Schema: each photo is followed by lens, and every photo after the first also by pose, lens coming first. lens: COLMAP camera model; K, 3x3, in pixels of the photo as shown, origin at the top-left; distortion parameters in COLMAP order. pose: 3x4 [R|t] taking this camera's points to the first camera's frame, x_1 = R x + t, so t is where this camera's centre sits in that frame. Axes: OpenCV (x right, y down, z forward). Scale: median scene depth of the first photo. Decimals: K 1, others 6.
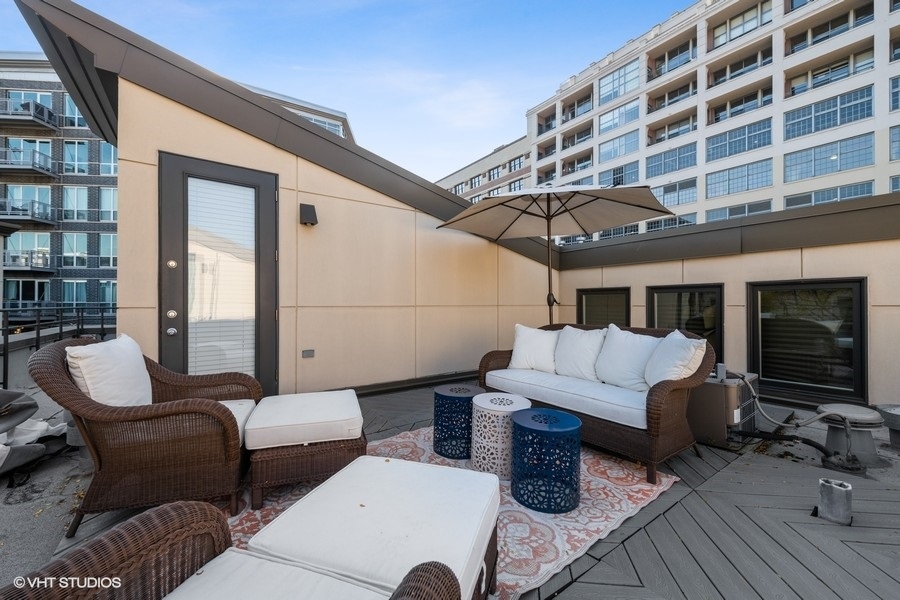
lens RADIAL K [[353.3, 0, 450.4], [0, 353.3, 300.6], [0, 0, 1]] dist [0.008272, -0.000231]
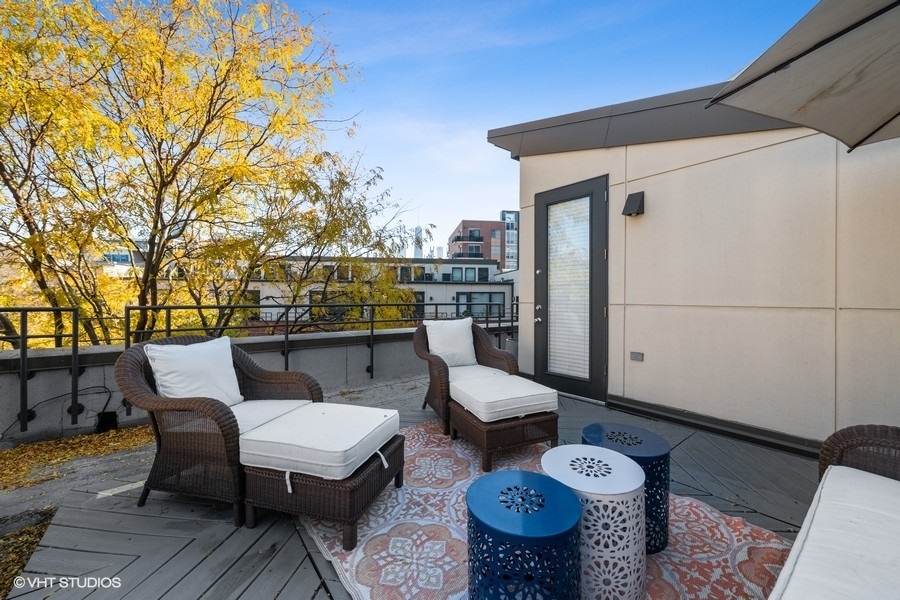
lens RADIAL K [[353.3, 0, 451.7], [0, 353.3, 298.7], [0, 0, 1]] dist [0.008272, -0.000231]
pose [[0.051947, -0.001295, -0.998649, 0.497839], [-0.001333, 0.999998, -0.001366, 0.003299], [0.998649, 0.001402, 0.051945, 0.493886]]
